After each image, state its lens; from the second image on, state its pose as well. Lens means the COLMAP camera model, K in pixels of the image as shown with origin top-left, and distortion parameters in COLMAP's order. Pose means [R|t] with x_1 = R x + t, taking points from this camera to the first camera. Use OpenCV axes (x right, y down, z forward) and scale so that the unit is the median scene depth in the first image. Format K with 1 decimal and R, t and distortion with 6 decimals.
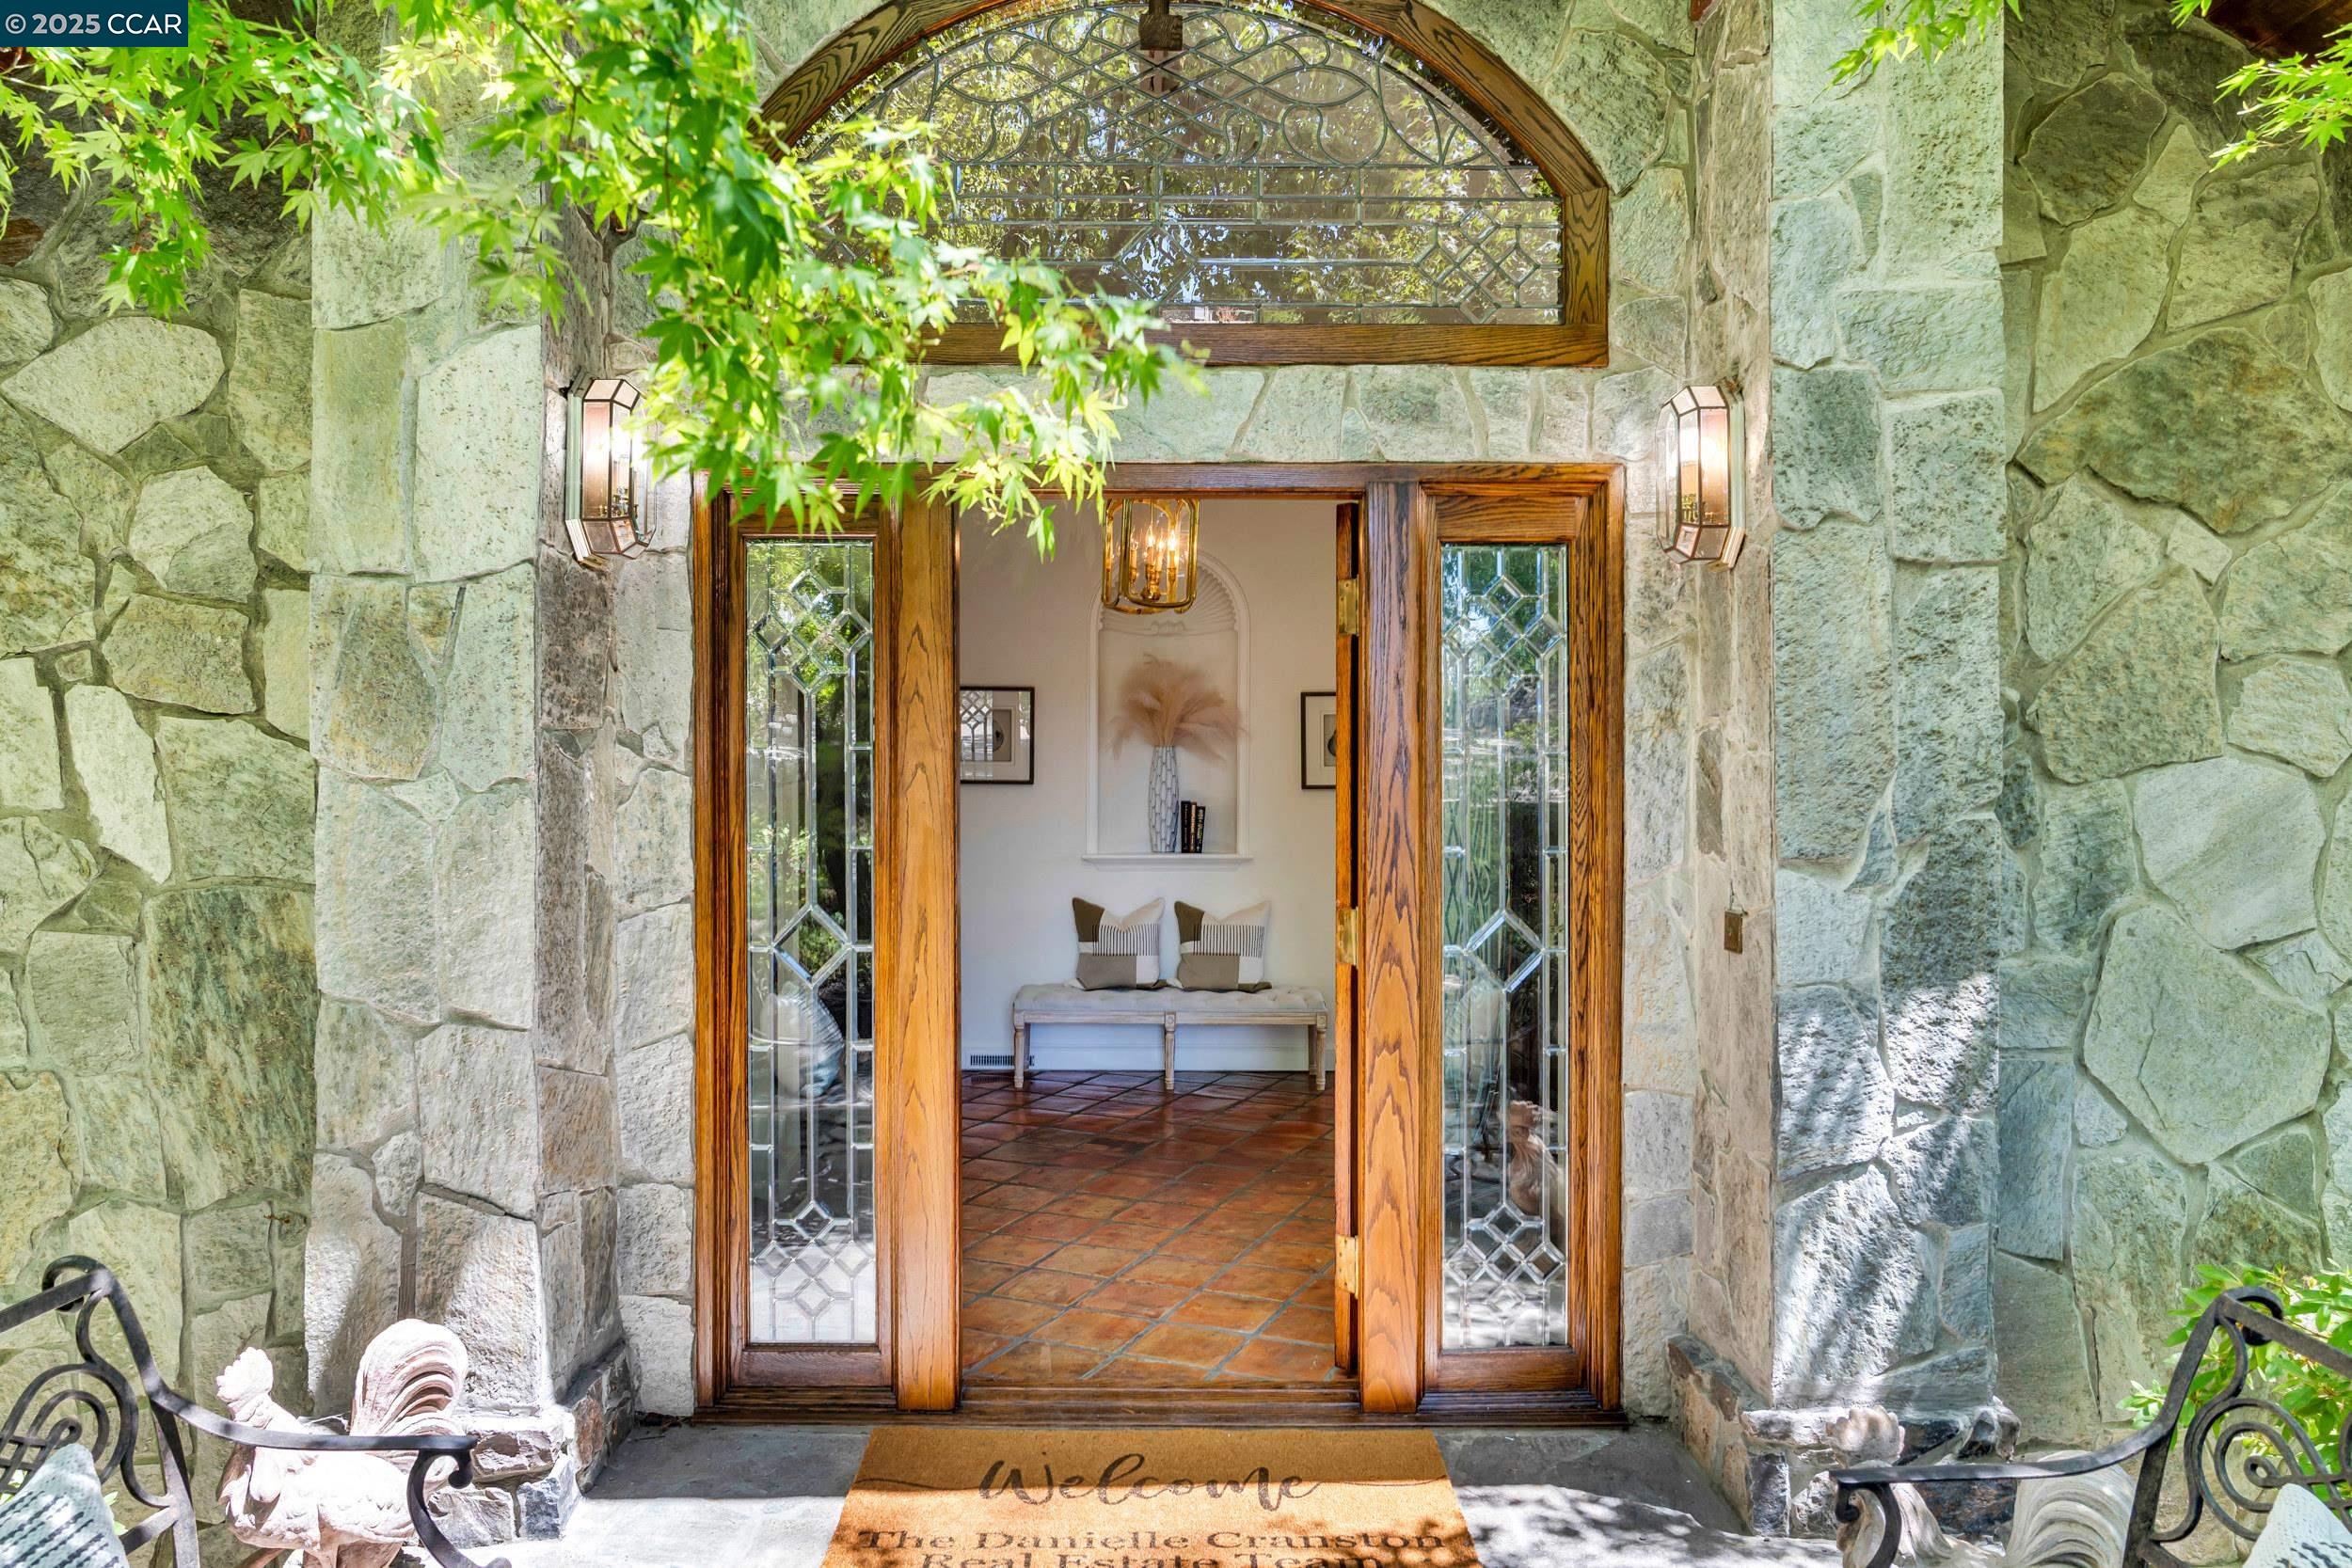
lens RADIAL K [[7432.8, 0, 1174.9], [0, 7432.8, 782.1], [0, 0, 1]] dist [-0.723239, 0.000000]
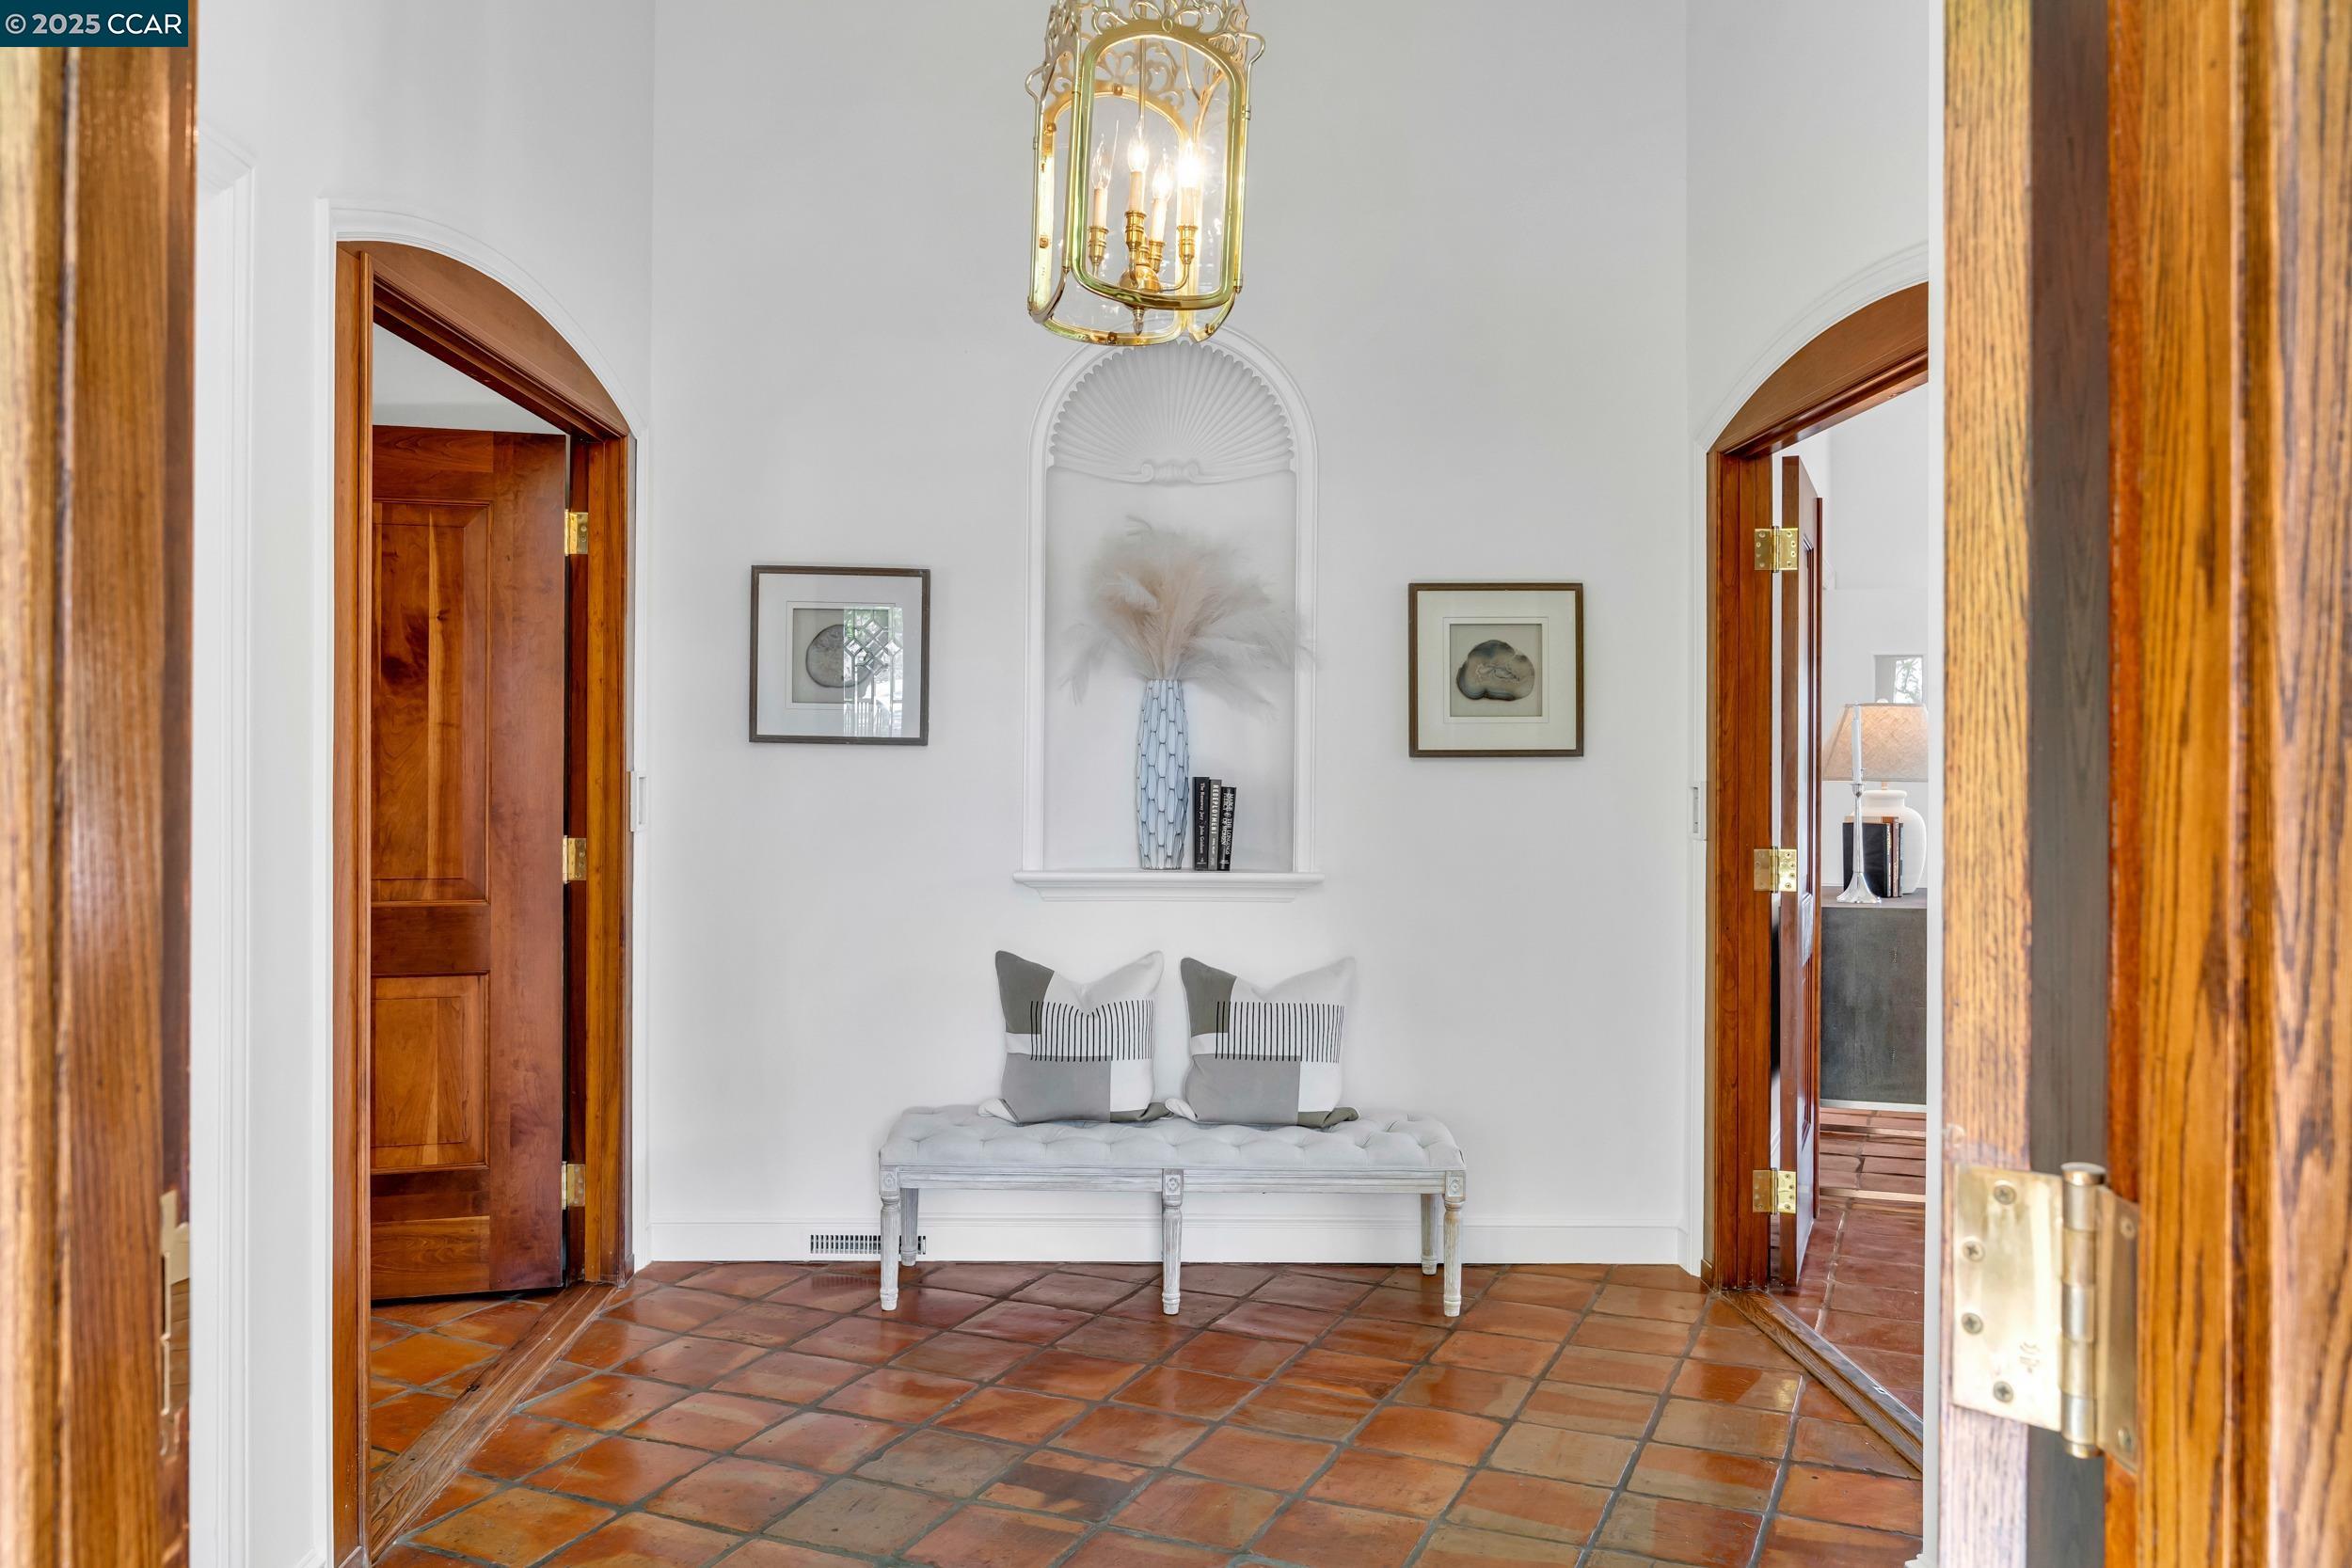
lens RADIAL K [[7432.8, 0, 1176.1], [0, 7432.8, 785.9], [0, 0, 1]] dist [-0.723239, 0.000000]
pose [[0.999992, 0.003863, 0.001185, -0.001168], [-0.003864, 0.999993, 0.000117, 0.003289], [-0.001184, -0.000121, 0.999999, 0.458963]]
